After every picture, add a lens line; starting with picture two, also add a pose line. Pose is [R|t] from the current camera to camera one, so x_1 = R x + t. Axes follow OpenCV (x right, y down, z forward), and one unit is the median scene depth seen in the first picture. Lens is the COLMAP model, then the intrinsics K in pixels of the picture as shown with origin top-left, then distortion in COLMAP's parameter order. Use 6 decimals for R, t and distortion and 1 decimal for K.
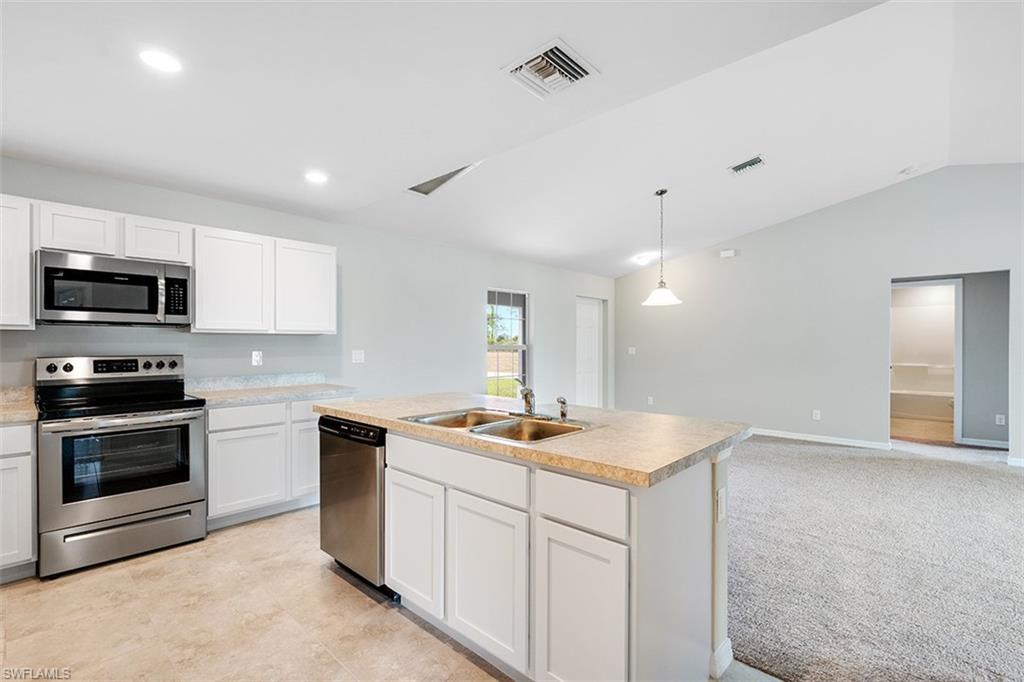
lens RADIAL K [[460.7, 0, 512.0], [0, 460.7, 341.0], [0, 0, 1]] dist [0.000686, -0.000197]
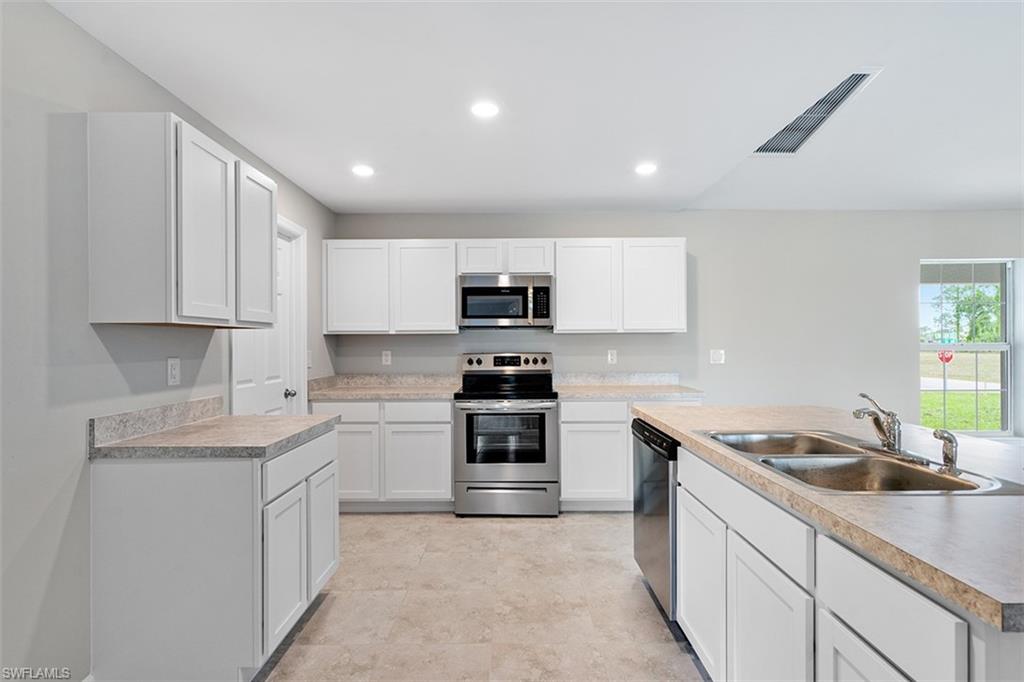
lens RADIAL K [[490.0, 0, 512.0], [0, 490.0, 341.0], [0, 0, 1]] dist [-0.003260, -0.000361]
pose [[0.679539, -0.007545, -0.733600, 0.138028], [0.009993, 0.999950, -0.001029, 0.001163], [0.733571, -0.006632, 0.679580, 0.112322]]
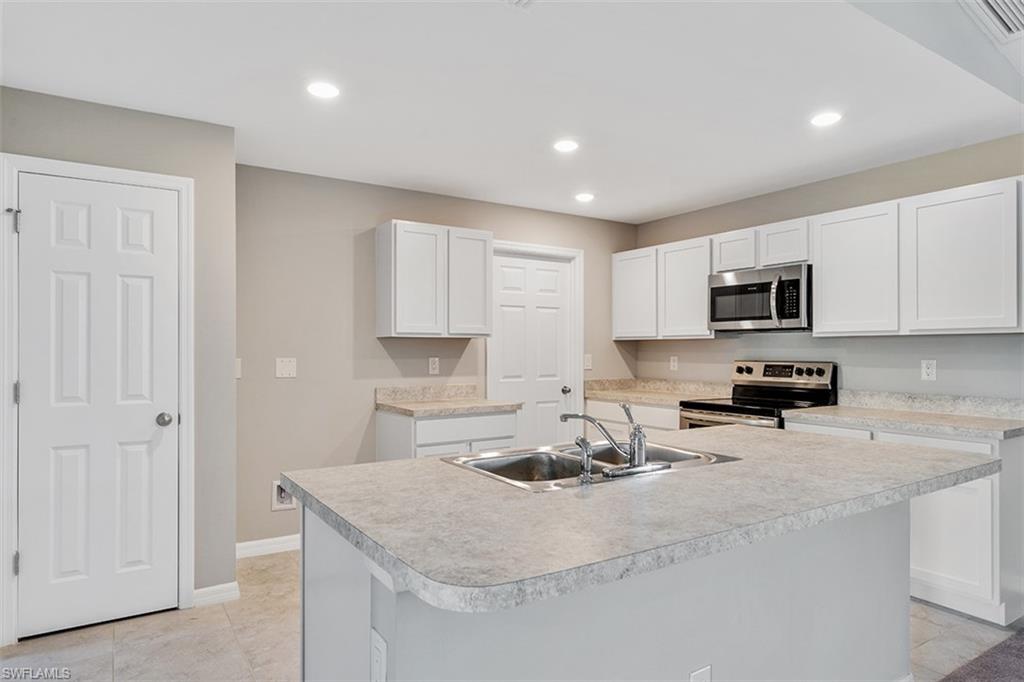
lens RADIAL K [[613.3, 0, 512.0], [0, 613.3, 341.0], [0, 0, 1]] dist [0.000834, 0.000236]
pose [[-0.239694, -0.012796, -0.970764, 0.670402], [0.005258, 0.999881, -0.014478, 0.004270], [0.970834, -0.008575, -0.239598, 0.806750]]
